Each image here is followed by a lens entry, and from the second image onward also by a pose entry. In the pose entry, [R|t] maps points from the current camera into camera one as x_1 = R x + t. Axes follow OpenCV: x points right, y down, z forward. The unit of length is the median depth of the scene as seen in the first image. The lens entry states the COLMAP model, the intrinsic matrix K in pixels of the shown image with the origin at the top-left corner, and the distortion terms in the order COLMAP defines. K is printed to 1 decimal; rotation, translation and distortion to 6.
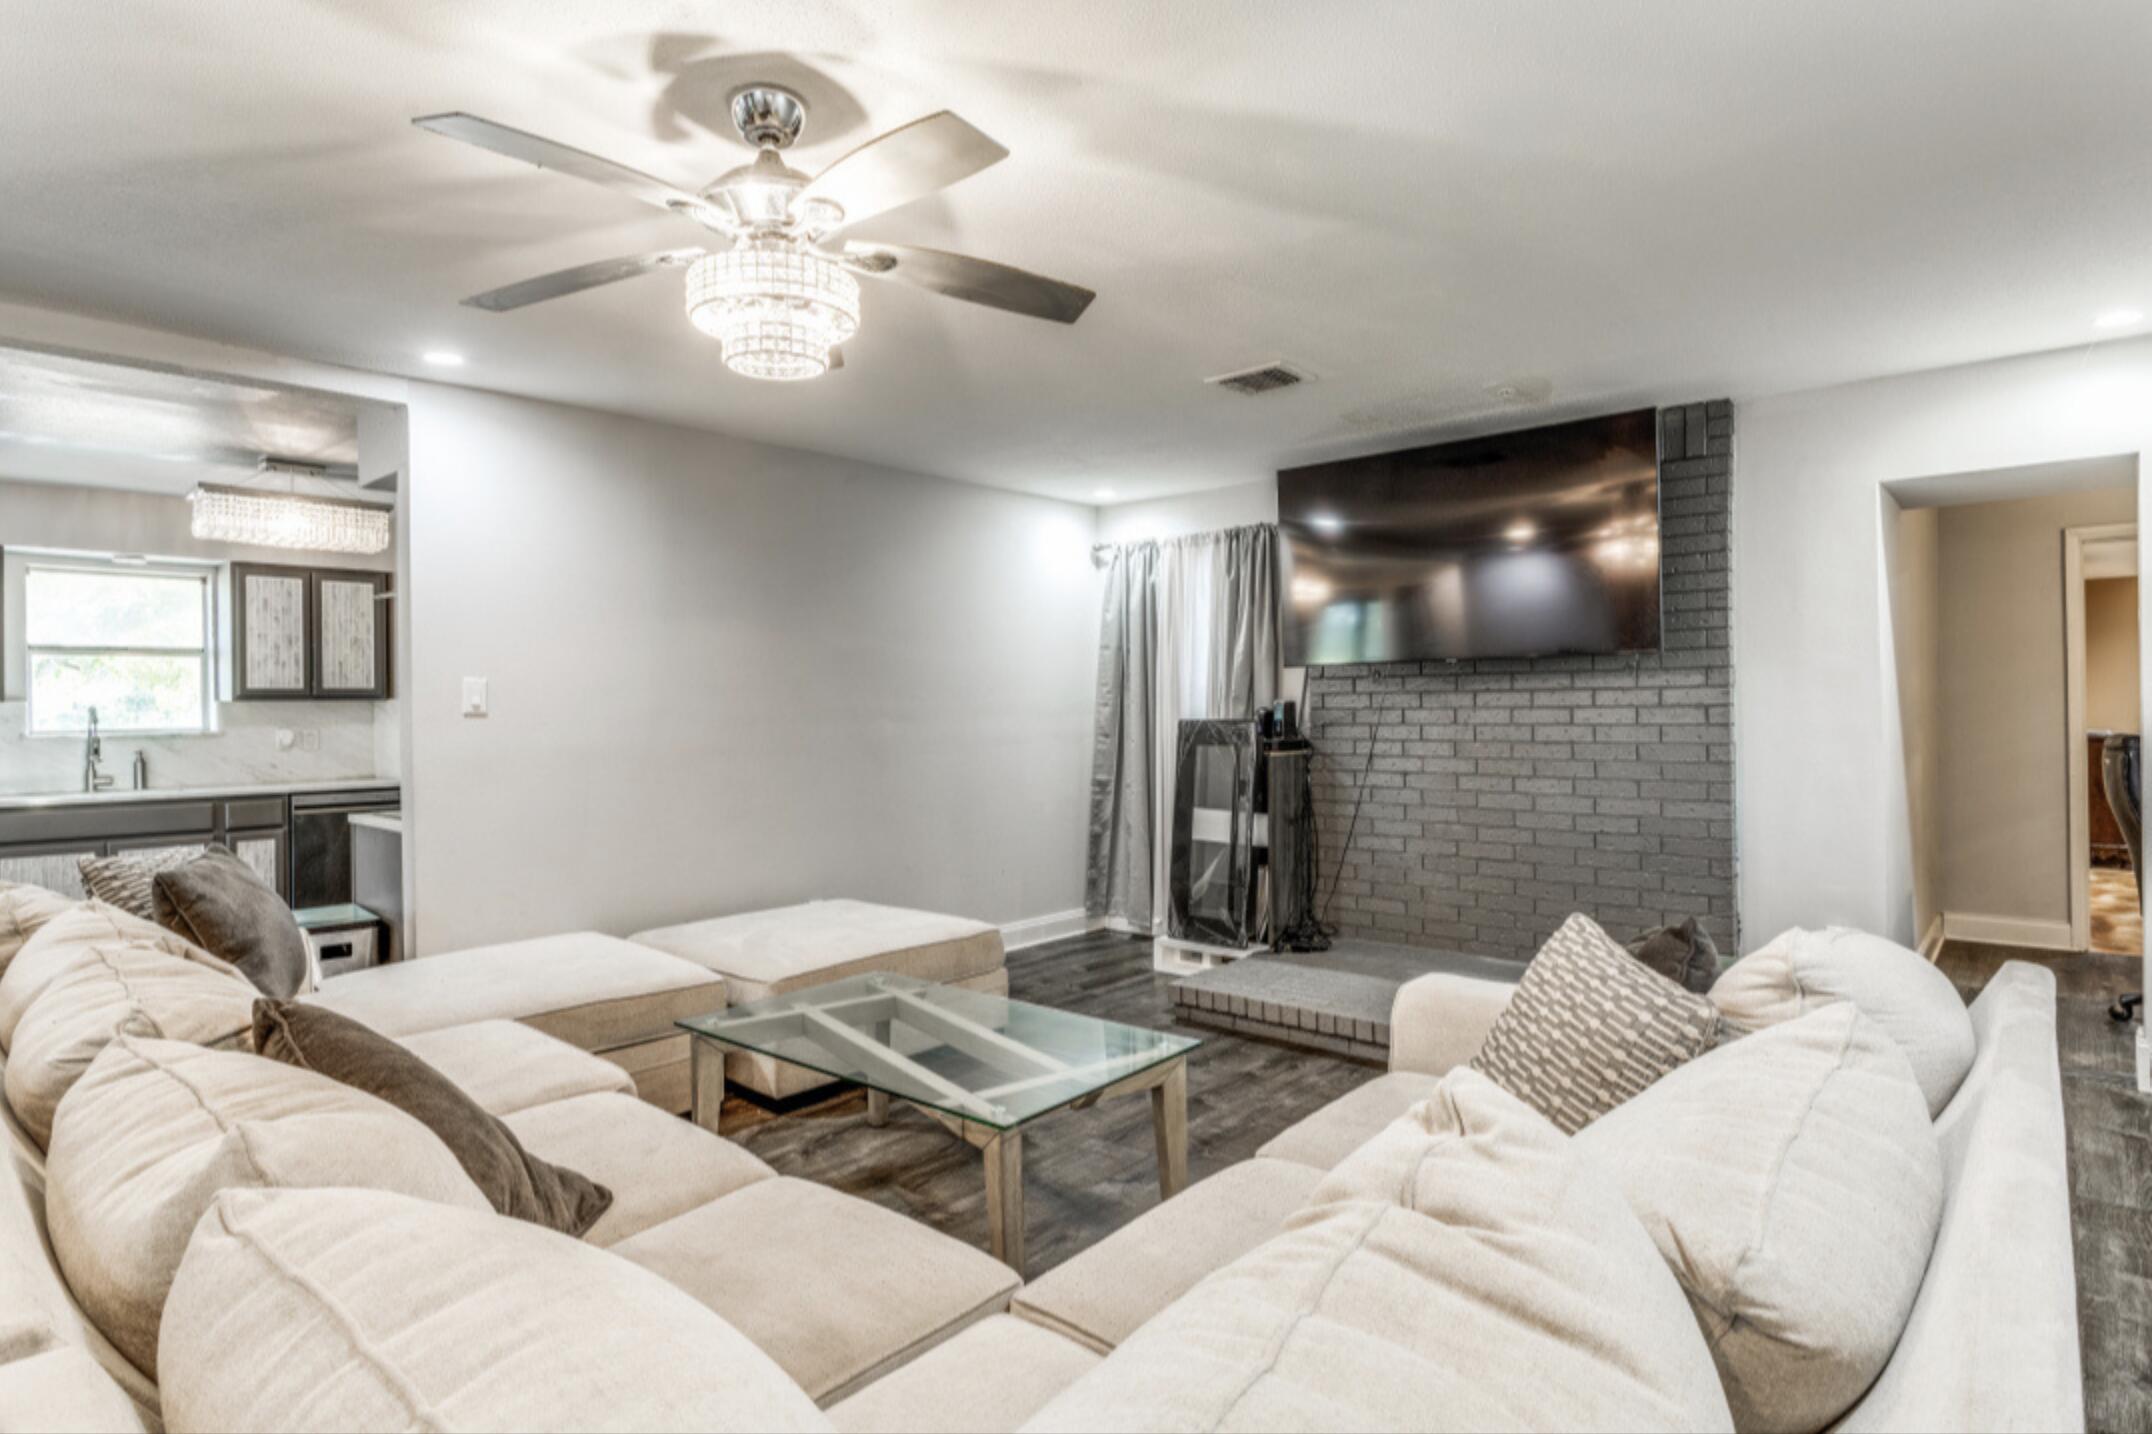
lens RADIAL K [[1119.9, 0, 1076.2], [0, 1119.9, 706.9], [0, 0, 1]] dist [-0.011586, -0.000768]
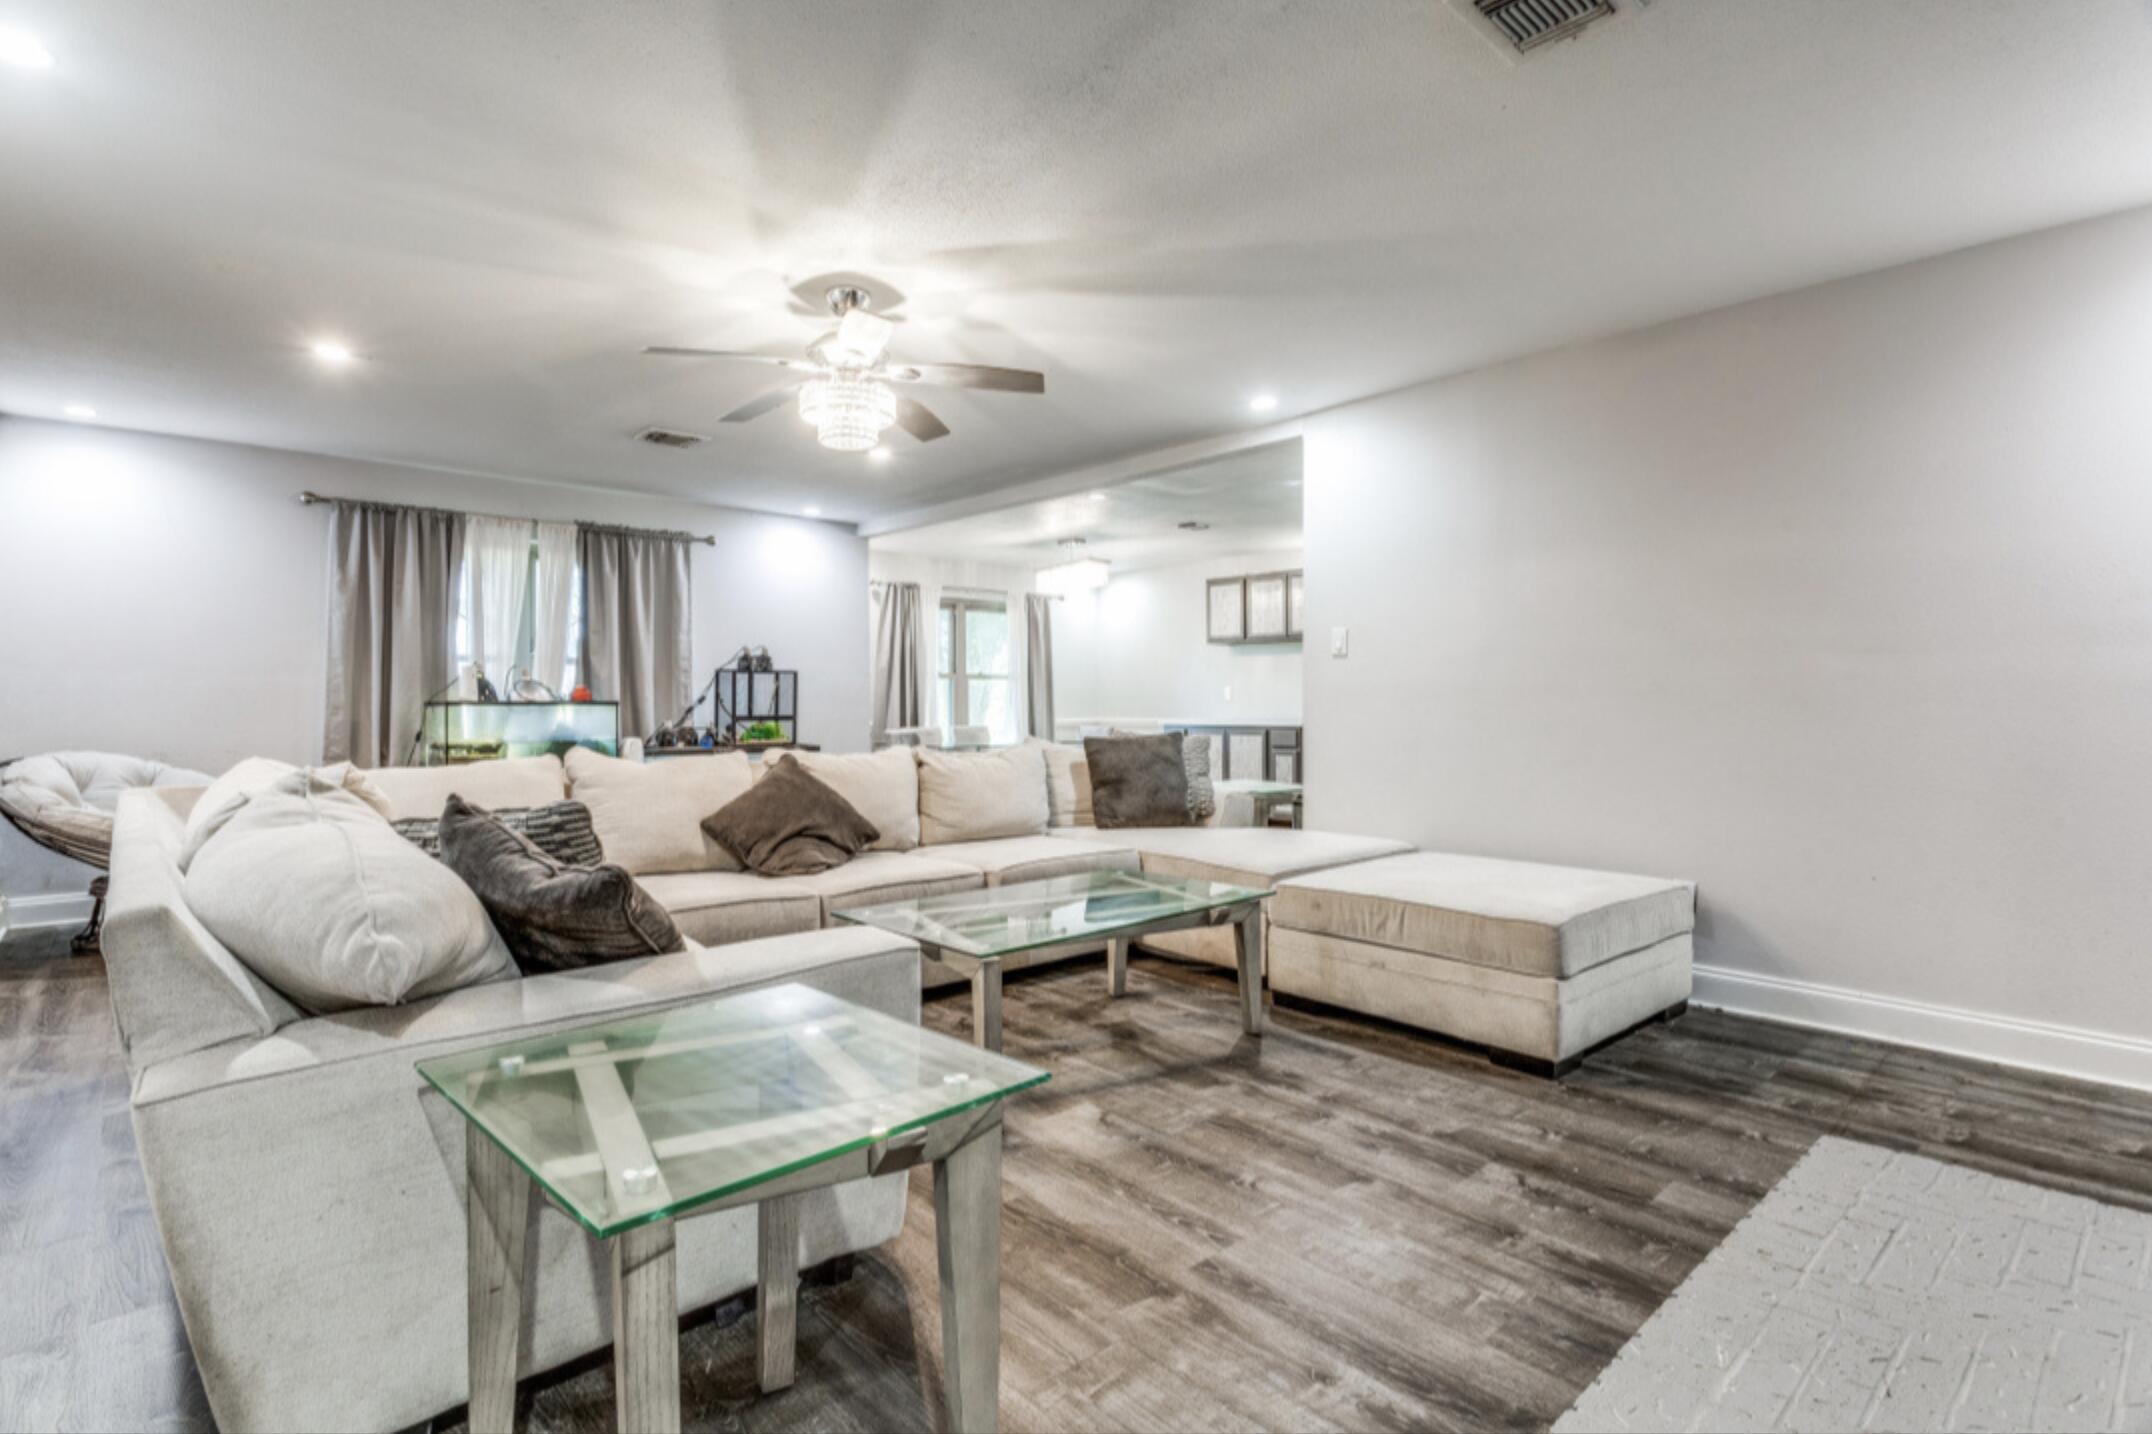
lens RADIAL K [[1038.9, 0, 1058.5], [0, 1038.9, 718.4], [0, 0, 1]] dist [-0.005673, -0.001613]
pose [[-0.131326, 0.030961, -0.990856, 0.466966], [0.004414, 0.999521, 0.030647, 0.027218], [0.991329, -0.000348, -0.131400, 0.547252]]
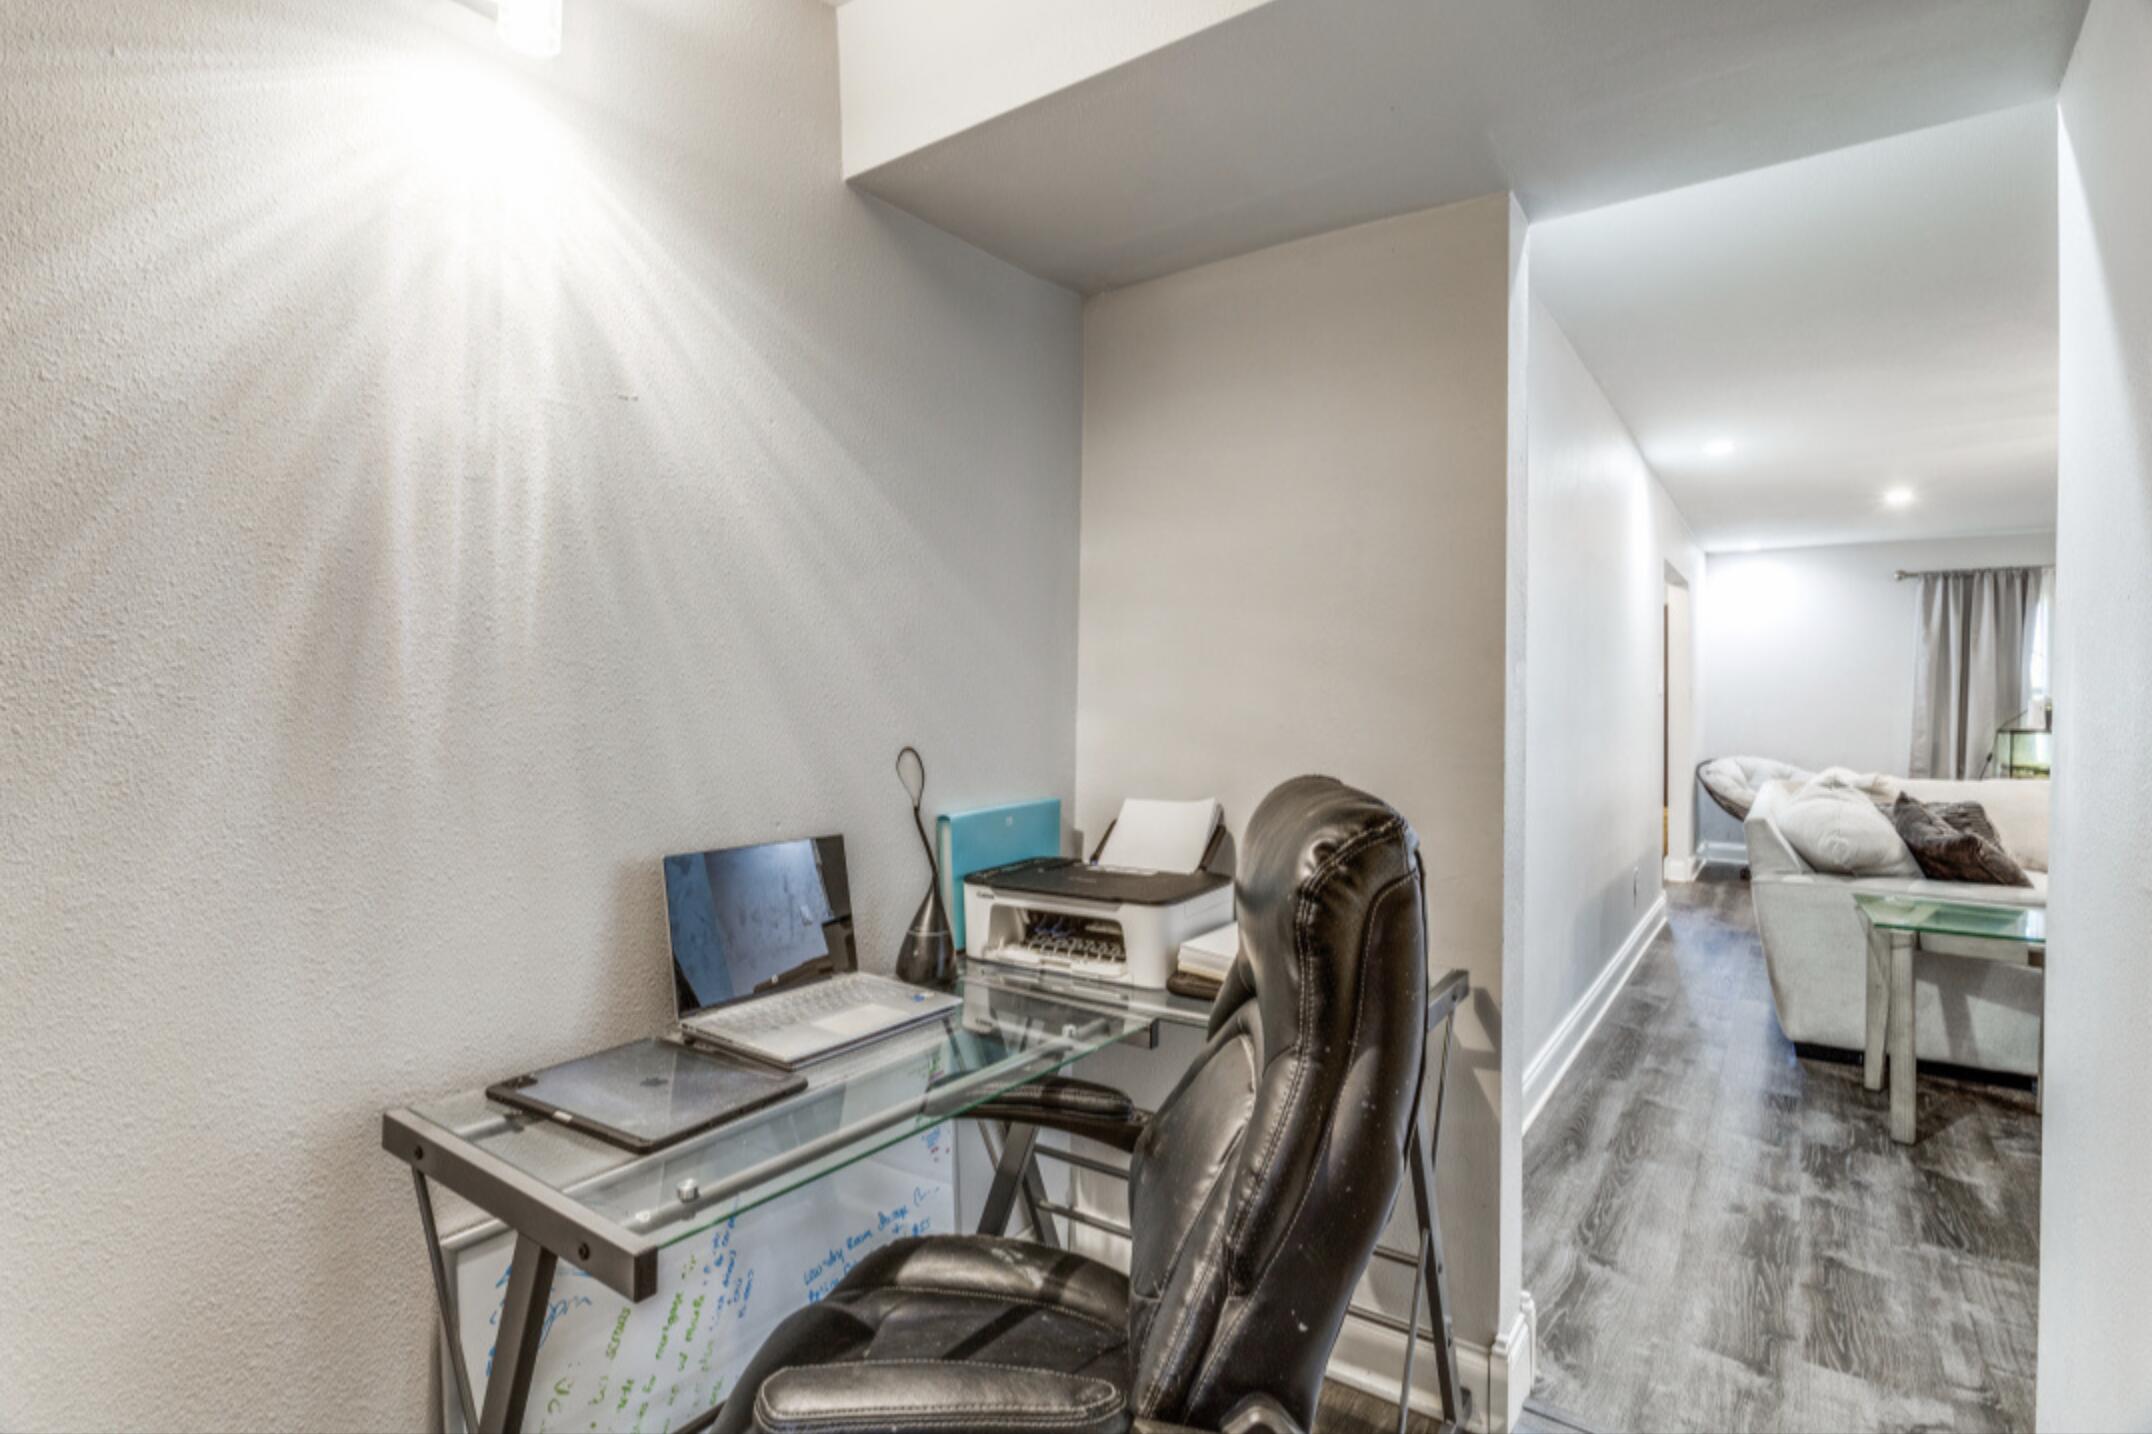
lens RADIAL K [[1038.9, 0, 1055.0], [0, 1038.9, 703.6], [0, 0, 1]] dist [-0.005673, -0.001613]
pose [[-0.996294, 0.010170, -0.085415, 0.751309], [0.010381, 0.999944, -0.002028, 0.001045], [0.085389, -0.002908, -0.996343, 0.912348]]
